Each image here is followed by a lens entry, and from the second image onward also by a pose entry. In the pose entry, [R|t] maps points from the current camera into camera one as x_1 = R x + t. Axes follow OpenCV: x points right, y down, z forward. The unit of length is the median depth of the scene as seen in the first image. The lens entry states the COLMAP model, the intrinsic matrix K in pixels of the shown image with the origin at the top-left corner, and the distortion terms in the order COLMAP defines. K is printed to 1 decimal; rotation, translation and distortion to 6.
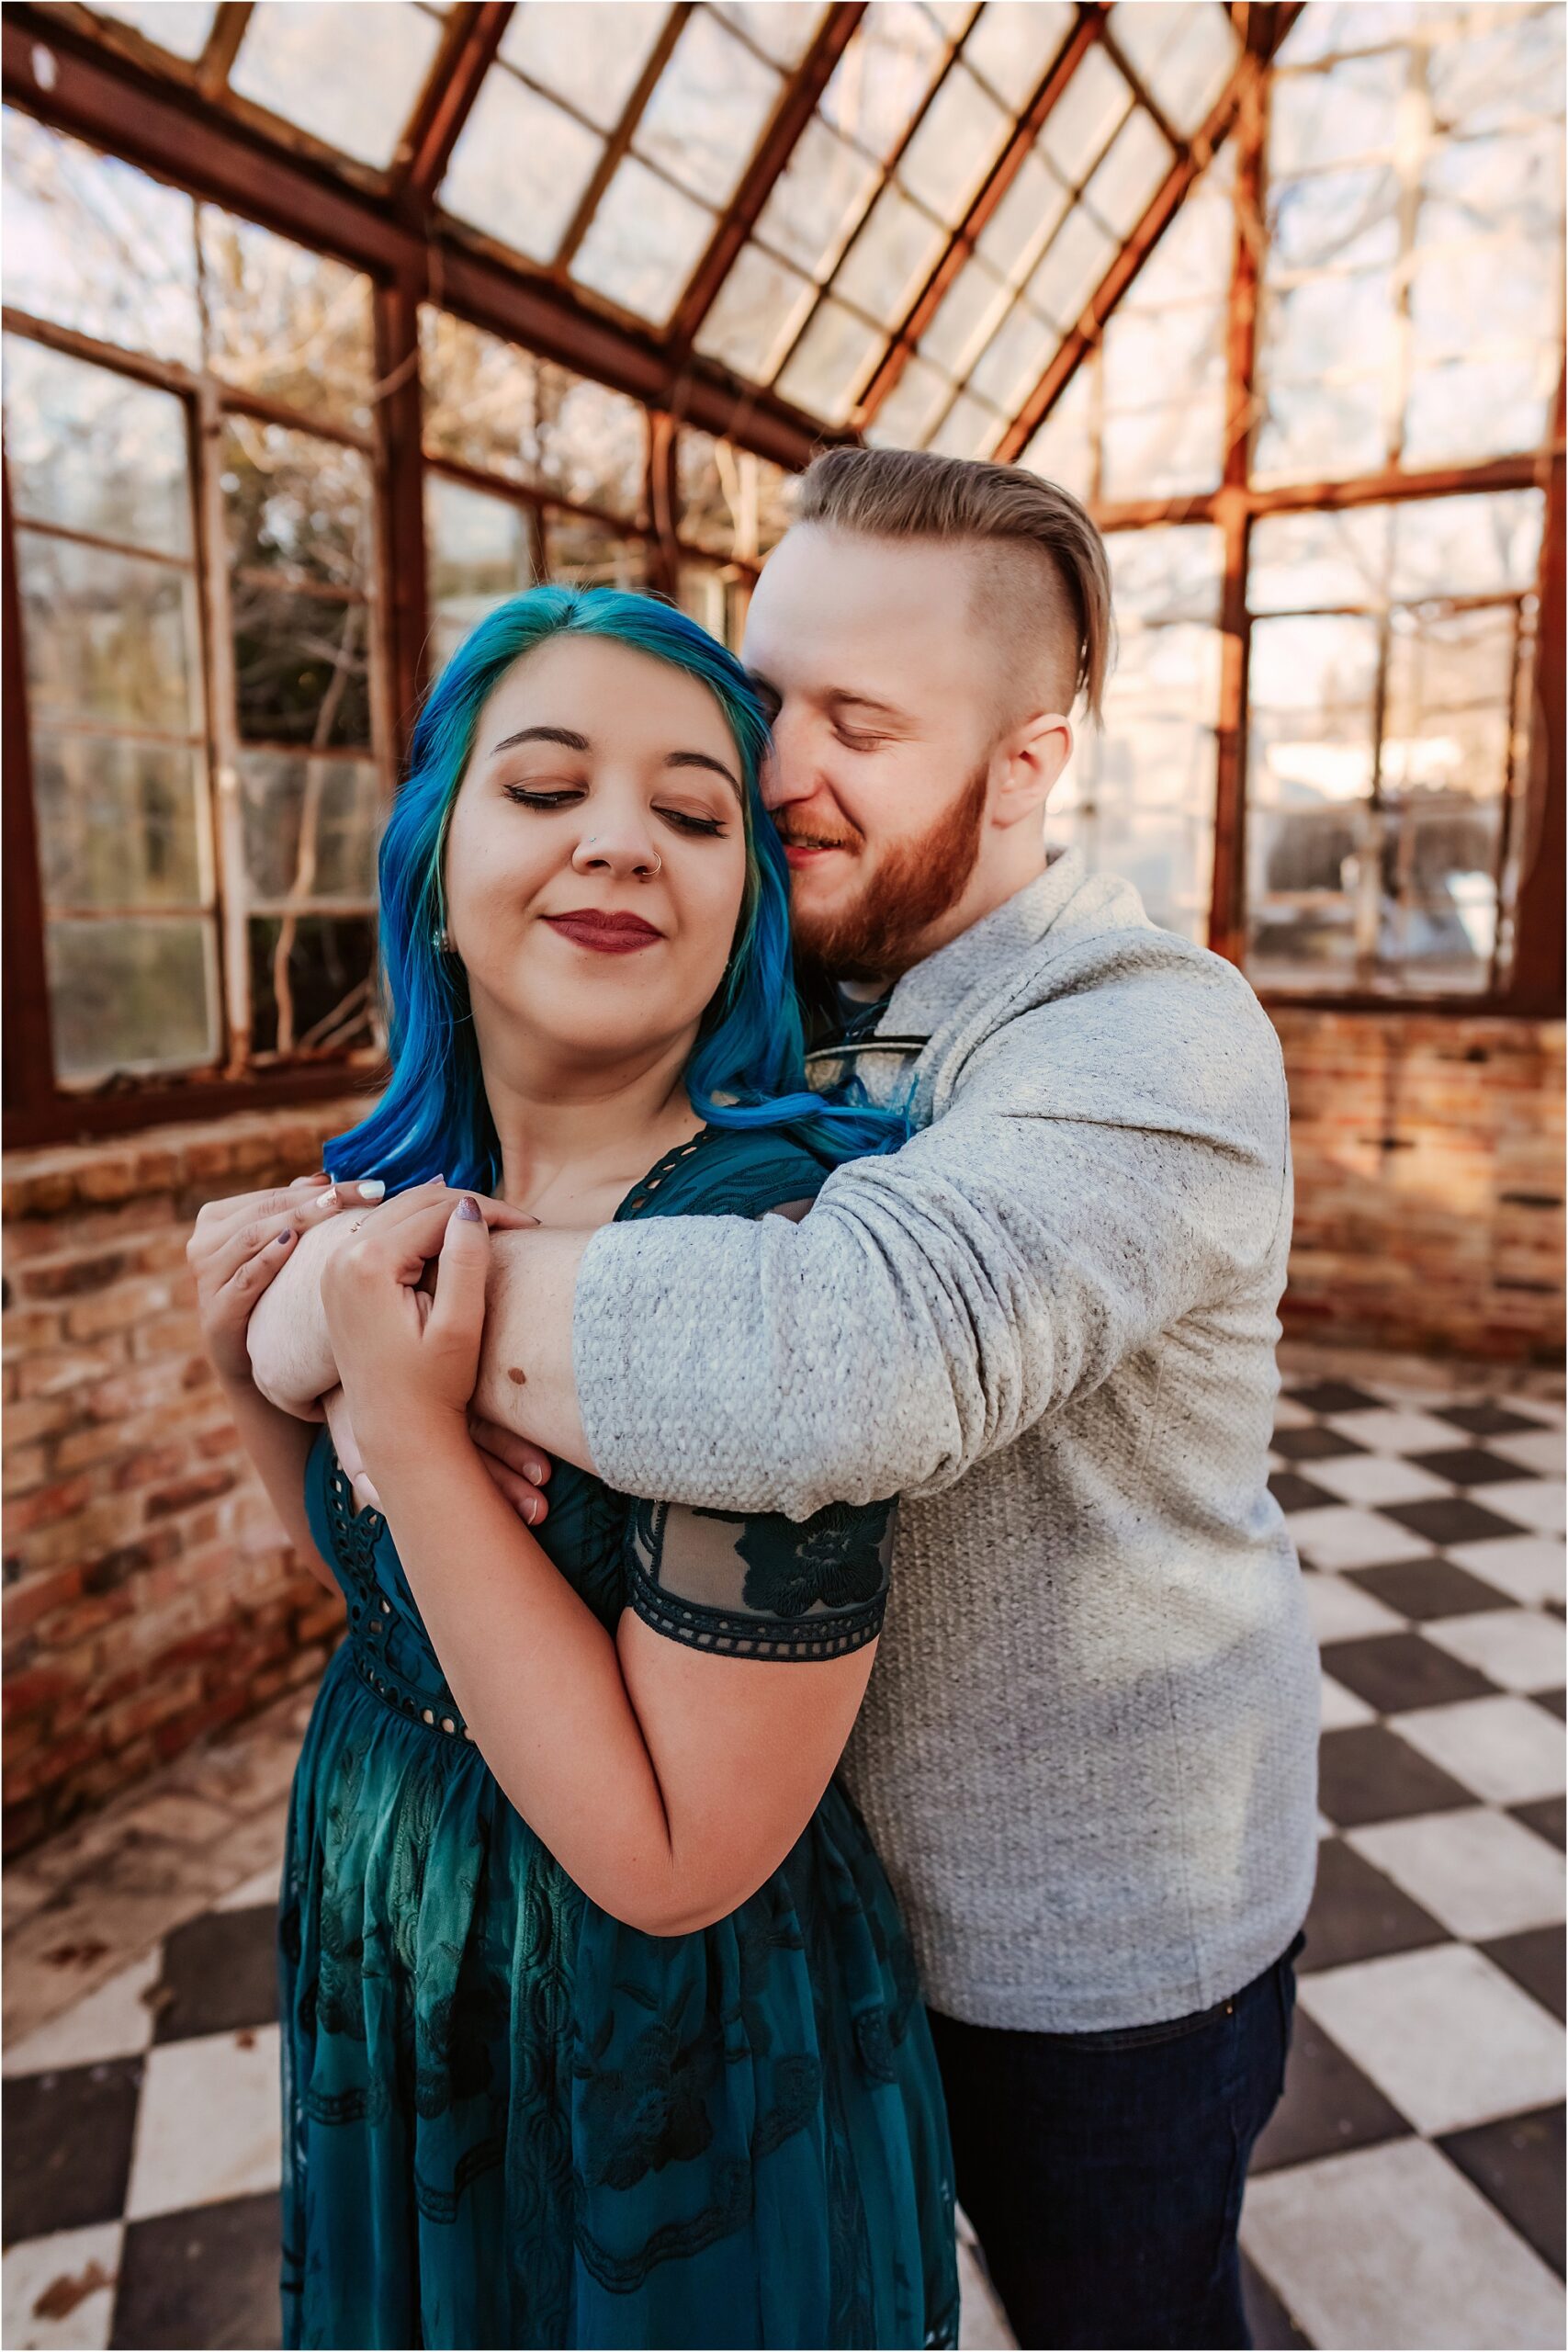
lens RADIAL K [[1591.3, 0, 784.0], [0, 1591.3, 1176.0], [0, 0, 1]] dist [-0.041009, 0.047770]
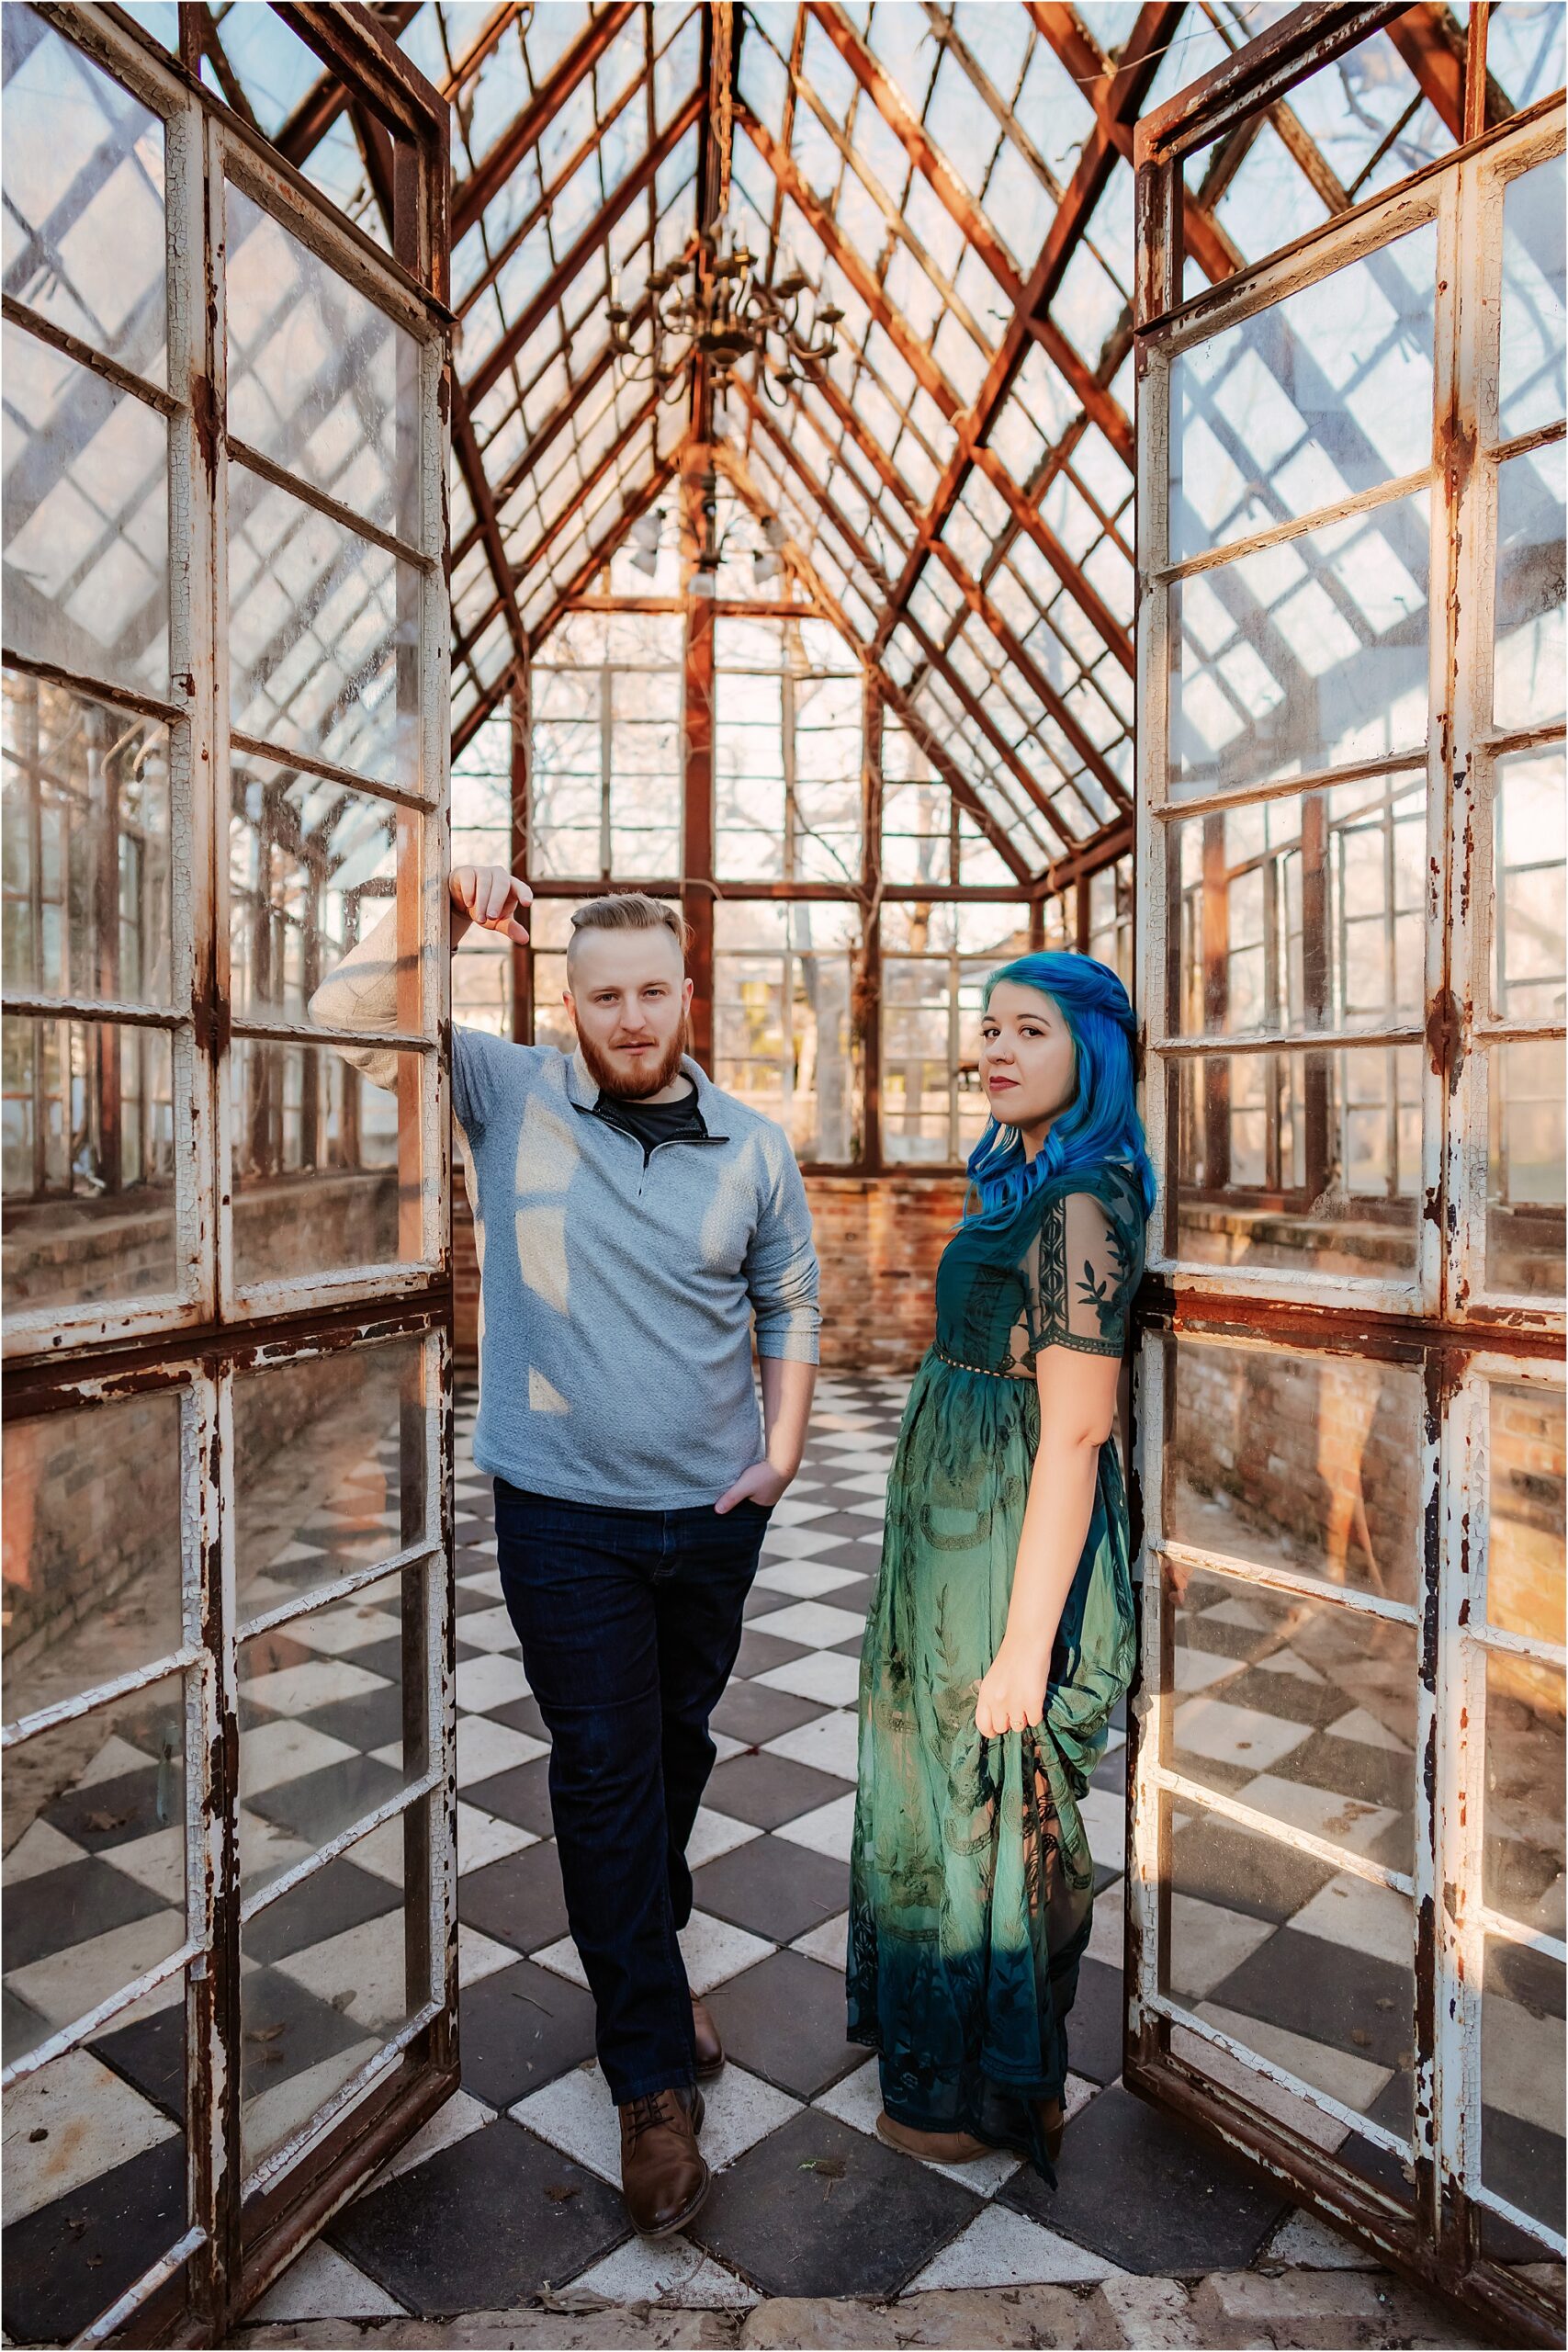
lens RADIAL K [[1634.2, 0, 777.9], [0, 1634.2, 1181.5], [0, 0, 1]] dist [-0.044516, 0.052171]
pose [[0.833636, -0.011888, 0.552187, -0.572226], [0.092030, 0.988782, -0.117650, 0.160963], [-0.544594, 0.148895, 0.825378, -0.715155]]
